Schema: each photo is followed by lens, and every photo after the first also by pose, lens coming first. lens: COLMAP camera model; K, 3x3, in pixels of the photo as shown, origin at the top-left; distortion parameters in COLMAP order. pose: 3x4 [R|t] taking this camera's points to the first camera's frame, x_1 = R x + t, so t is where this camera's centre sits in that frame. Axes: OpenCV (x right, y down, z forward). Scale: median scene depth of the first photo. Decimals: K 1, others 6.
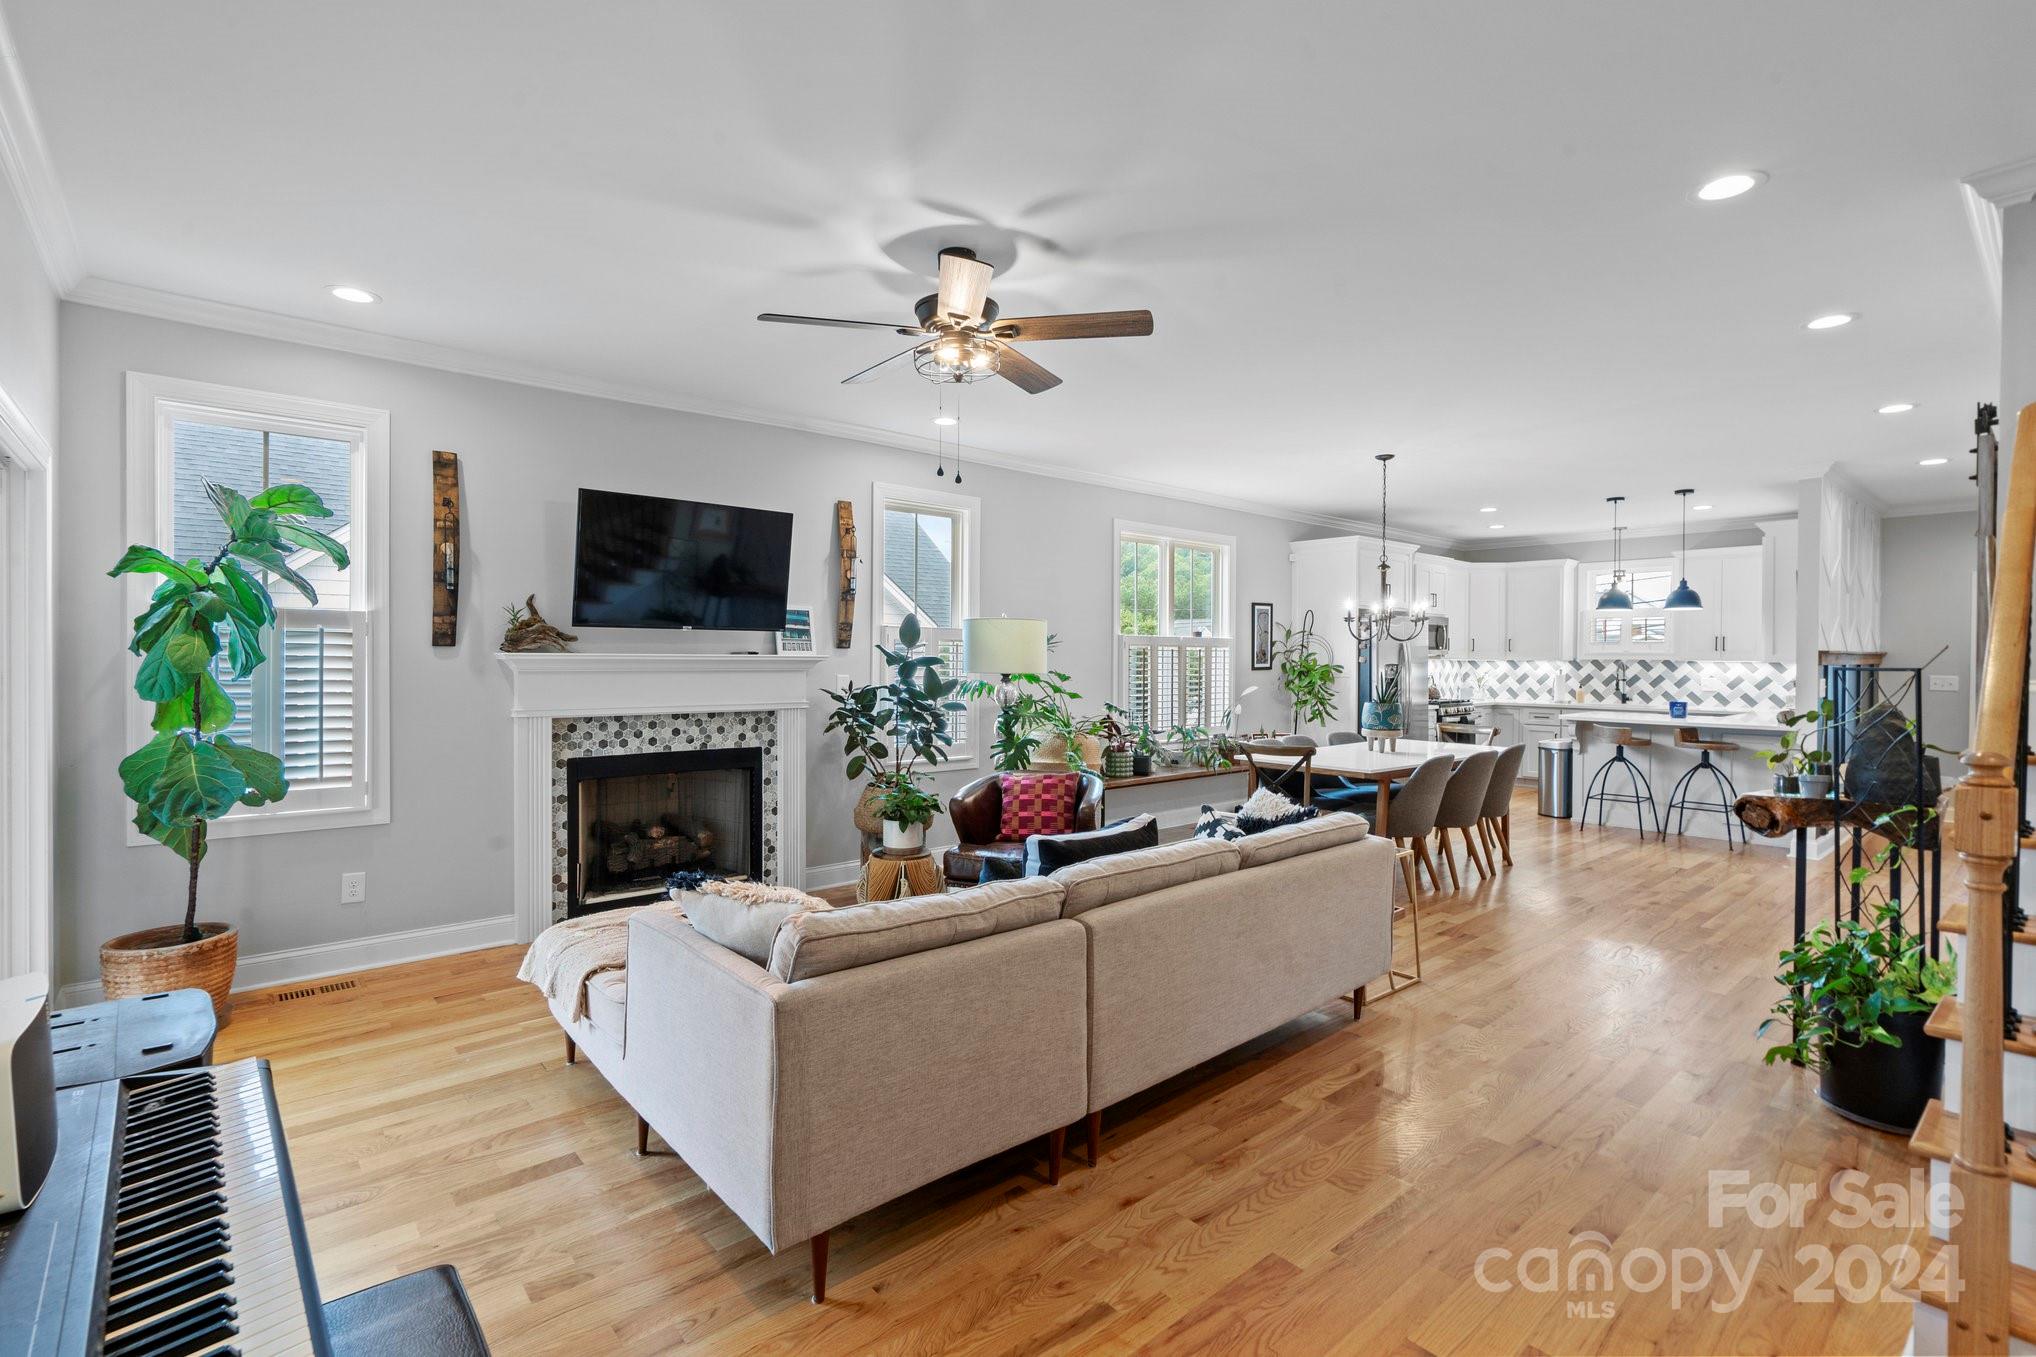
lens RADIAL K [[943.9, 0, 1008.5], [0, 943.9, 668.1], [0, 0, 1]] dist [-0.006829, 0.002537]
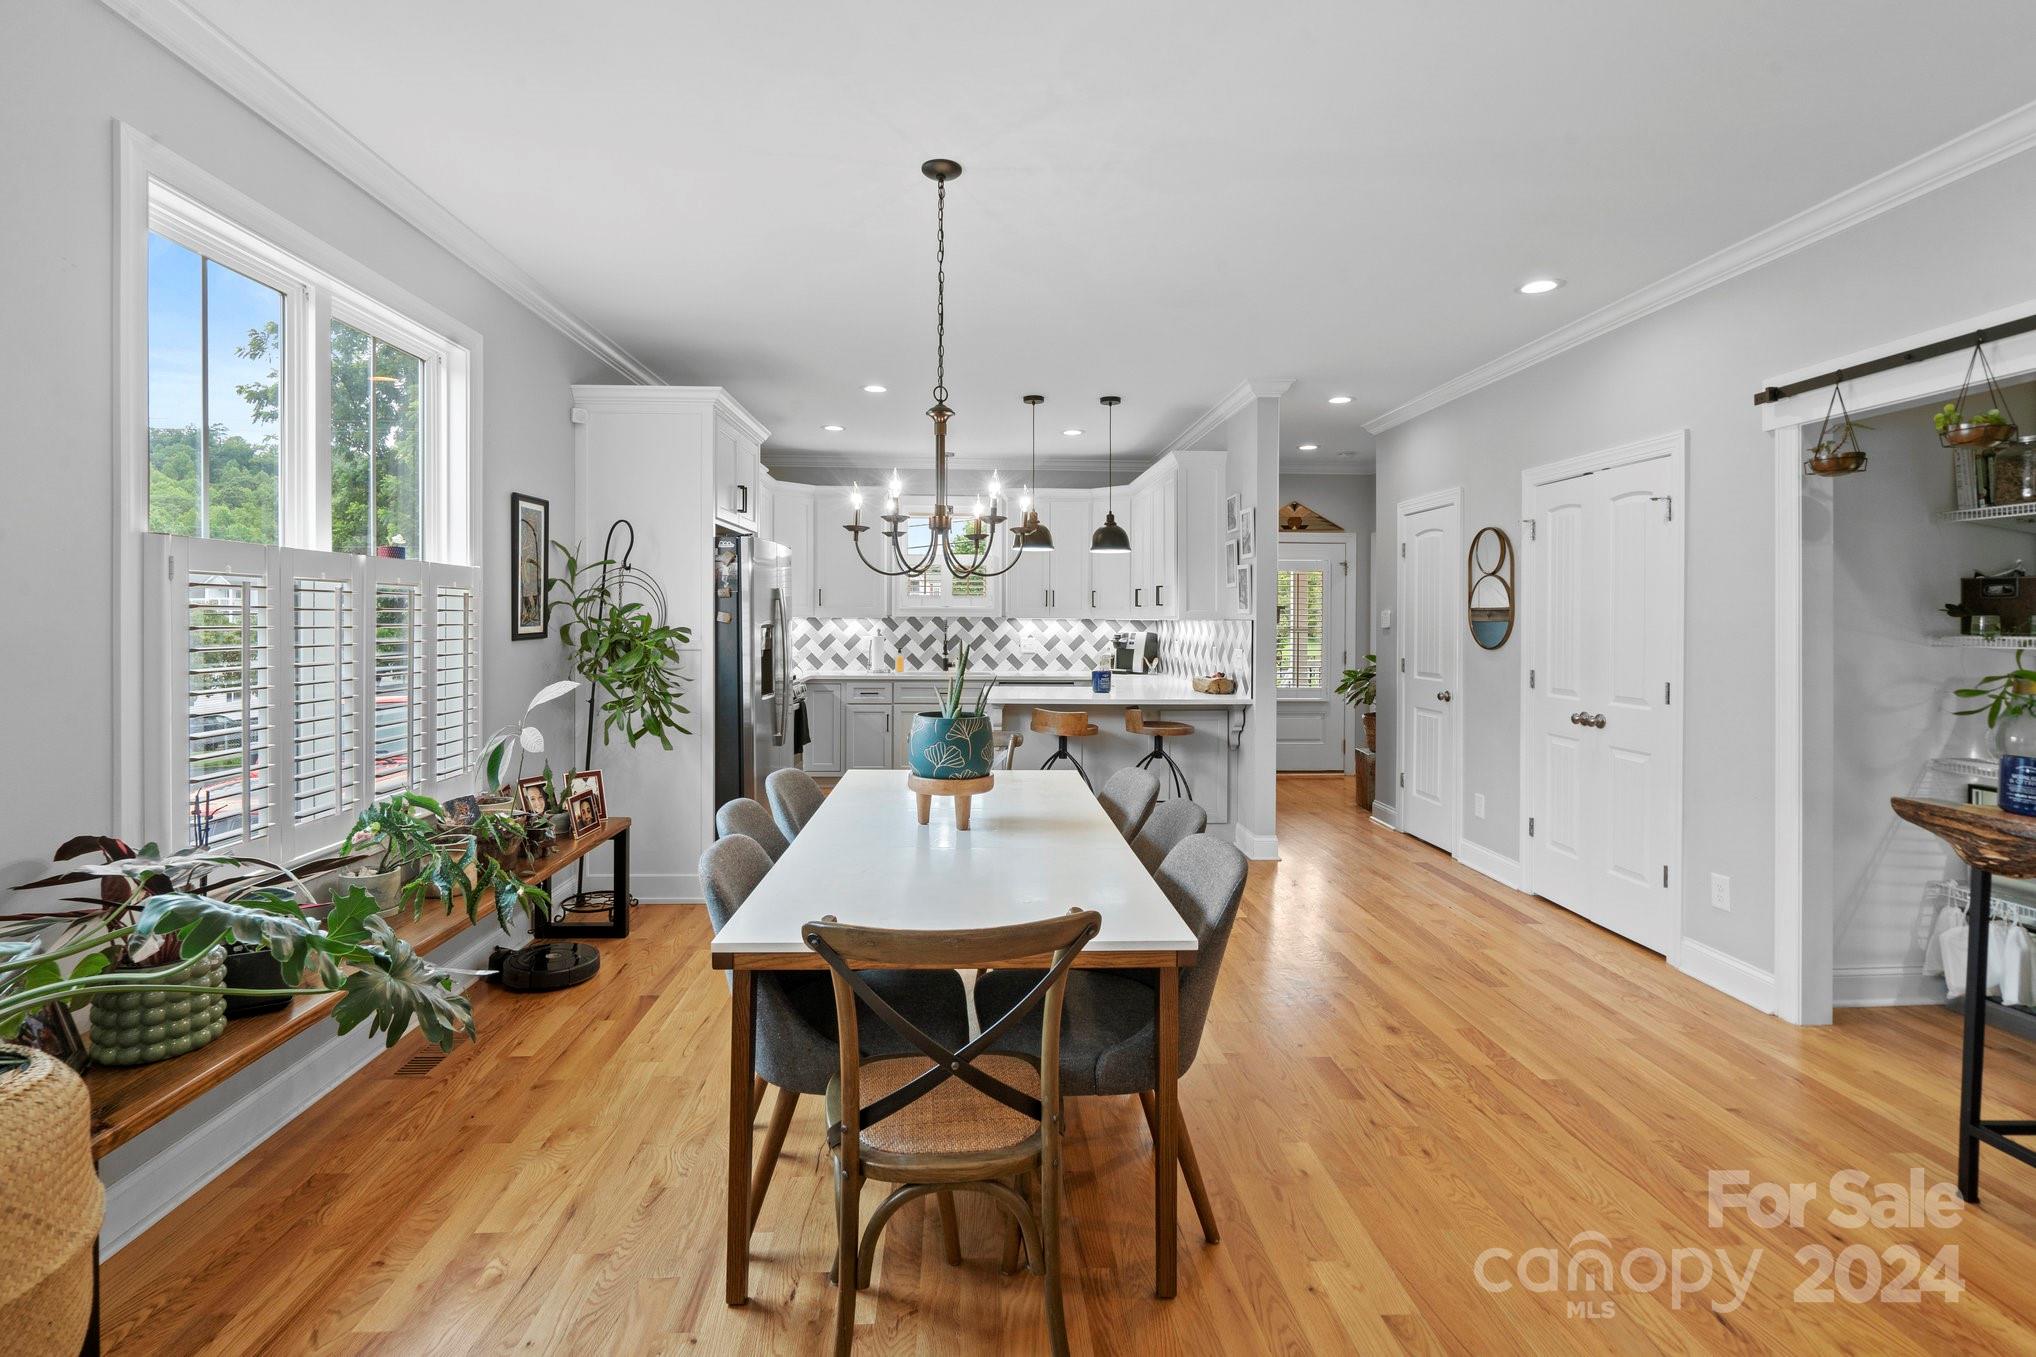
lens RADIAL K [[943.9, 0, 1002.8], [0, 943.9, 622.3], [0, 0, 1]] dist [-0.006829, 0.002537]
pose [[0.620217, -0.005259, 0.784413, 0.080825], [0.007786, 0.999970, 0.000547, -0.008692], [-0.784392, 0.005768, 0.620239, 0.913483]]
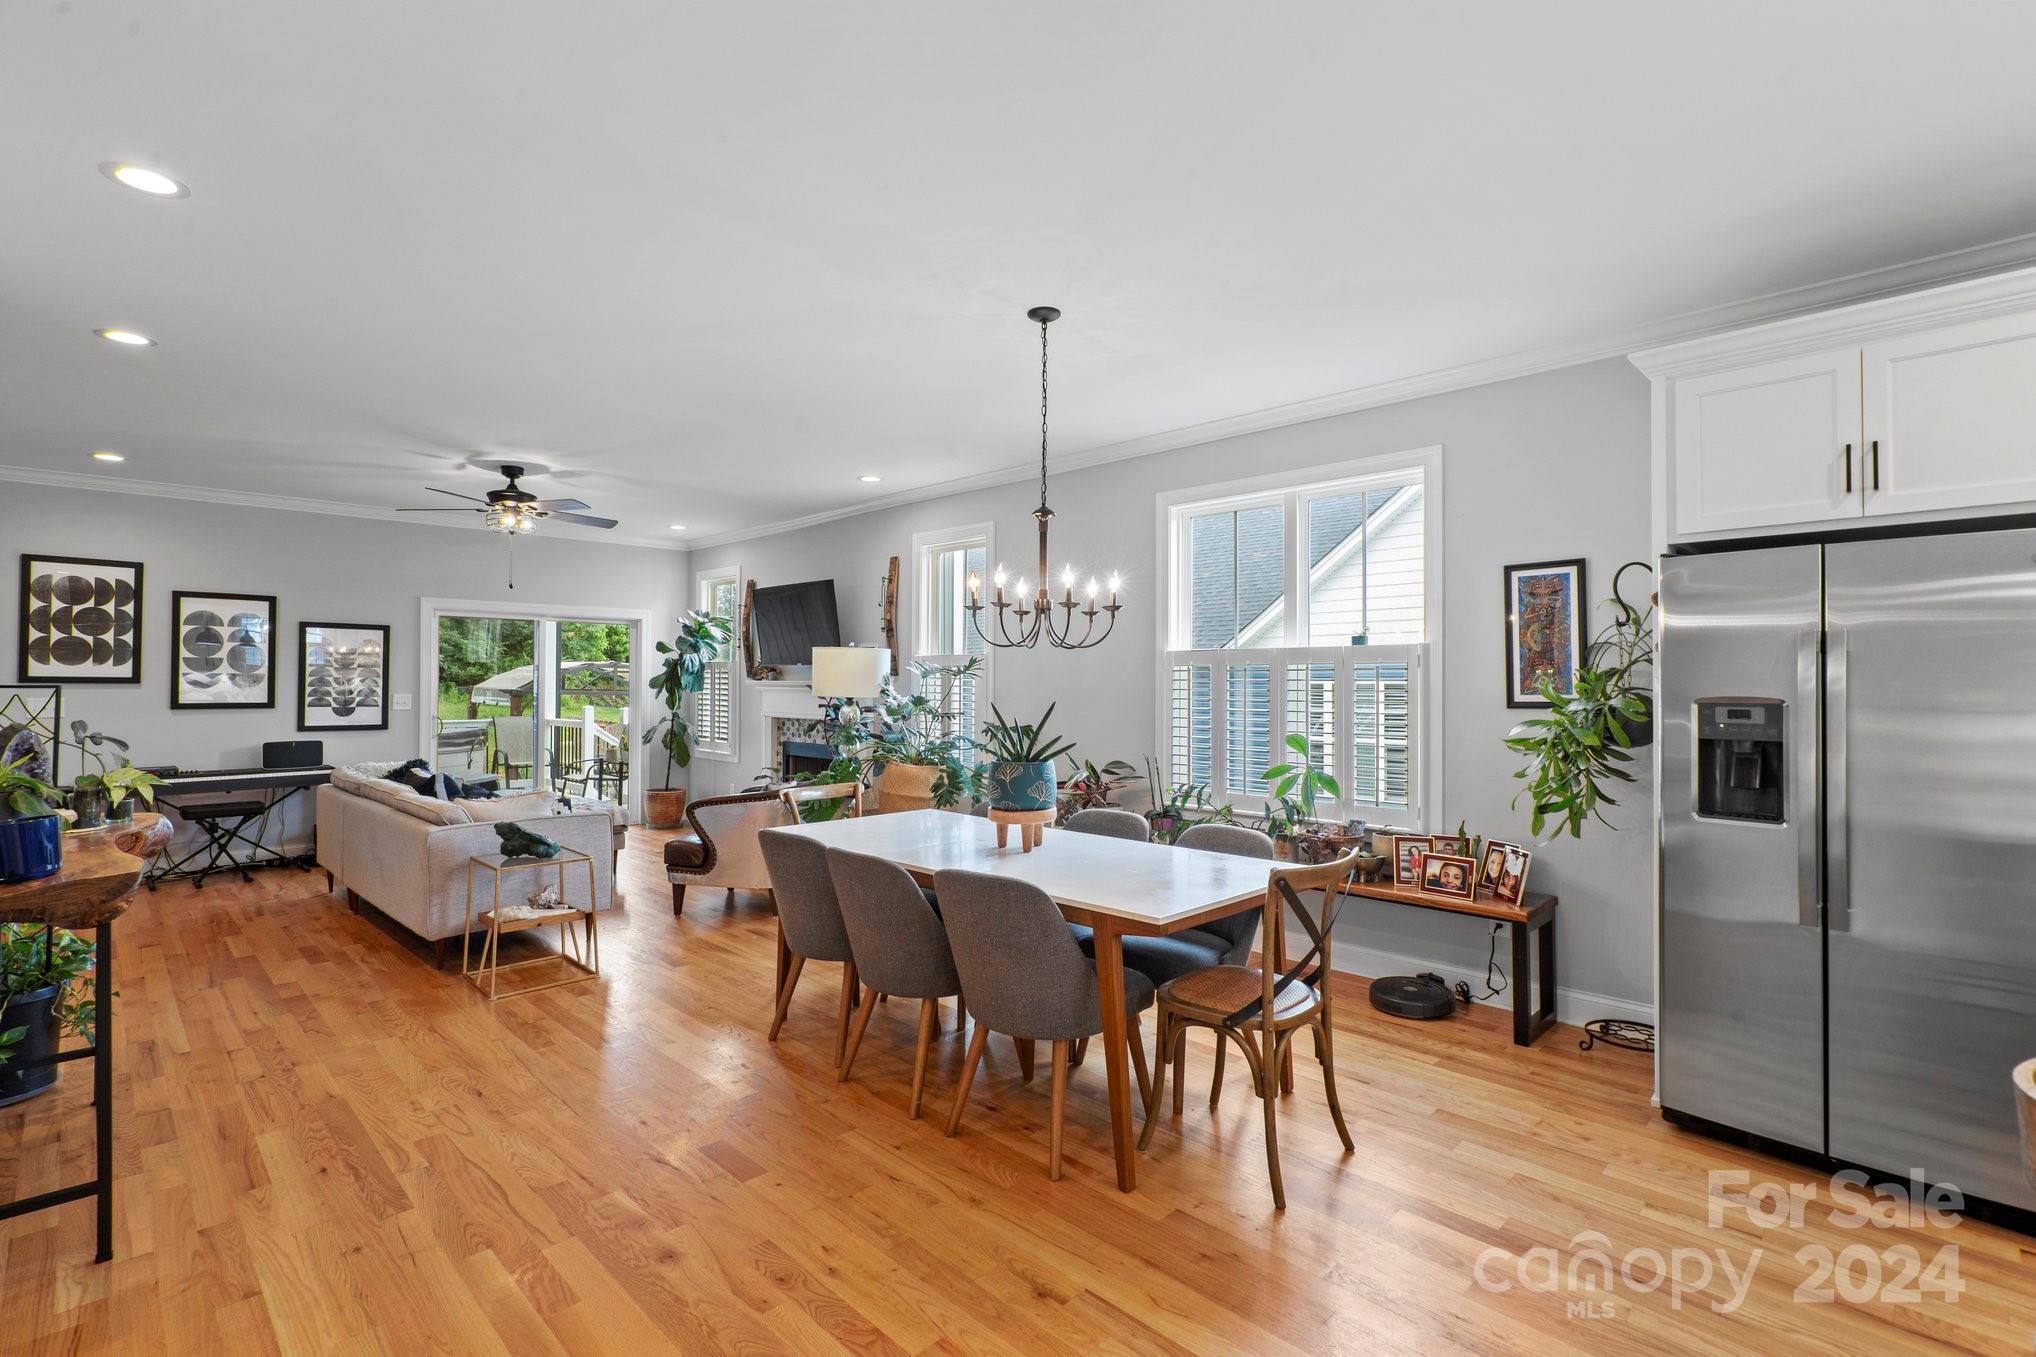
lens RADIAL K [[943.9, 0, 1005.9], [0, 943.9, 669.1], [0, 0, 1]] dist [-0.006829, 0.002537]
pose [[0.058845, -0.019930, -0.998068, 1.235643], [-0.014012, 0.999686, -0.020789, -0.006822], [0.998169, 0.015208, 0.058547, 1.241108]]
